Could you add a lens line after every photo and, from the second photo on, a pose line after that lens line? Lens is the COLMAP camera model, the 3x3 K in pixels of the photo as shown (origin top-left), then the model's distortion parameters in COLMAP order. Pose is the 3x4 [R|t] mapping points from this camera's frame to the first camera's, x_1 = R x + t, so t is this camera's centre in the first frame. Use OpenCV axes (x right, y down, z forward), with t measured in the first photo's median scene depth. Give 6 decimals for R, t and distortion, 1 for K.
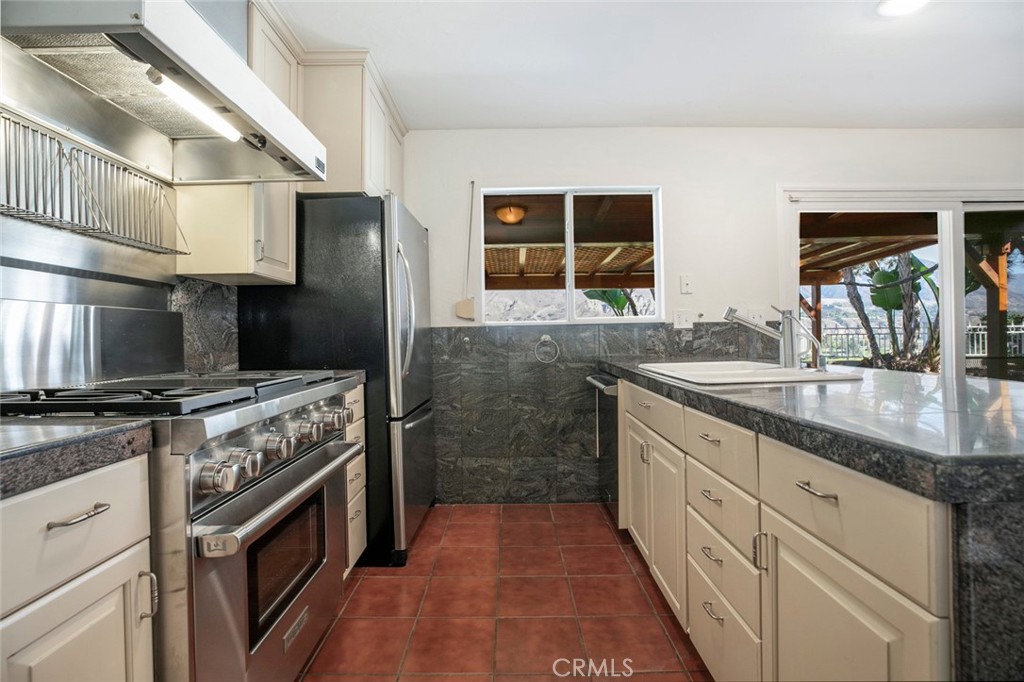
lens RADIAL K [[476.0, 0, 508.9], [0, 476.0, 321.1], [0, 0, 1]] dist [-0.025721, 0.012972]
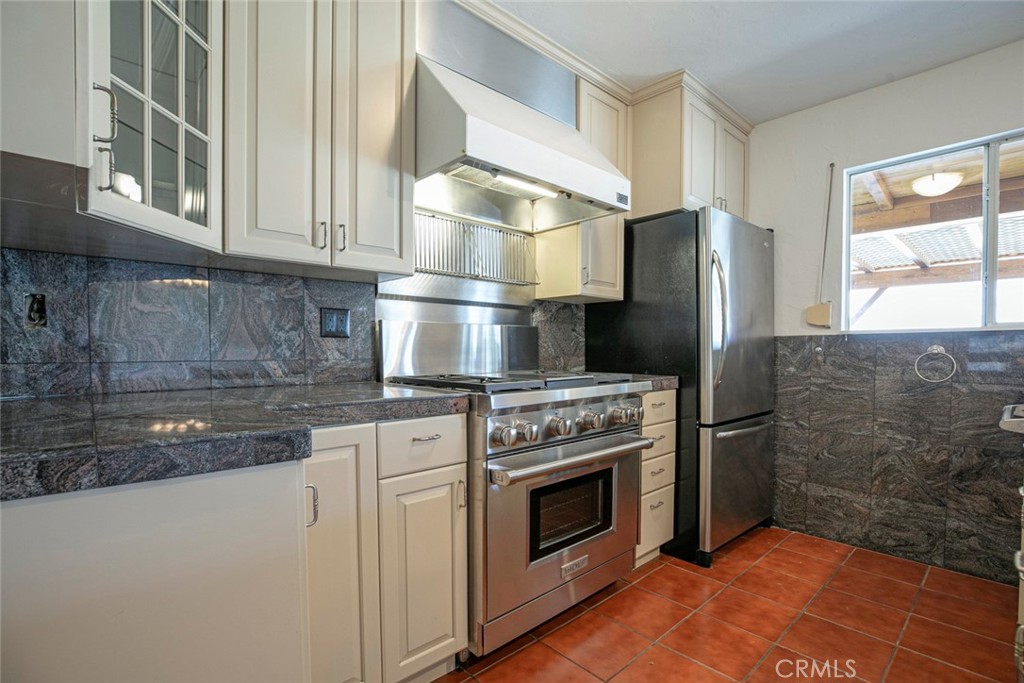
lens RADIAL K [[487.9, 0, 512.0], [0, 487.9, 341.5], [0, 0, 1]] dist [-0.000330, 0.000460]
pose [[0.686851, 0.002745, -0.726793, 0.235962], [0.015173, 0.999721, 0.018116, -0.001957], [0.726640, -0.023470, 0.686618, -0.029129]]
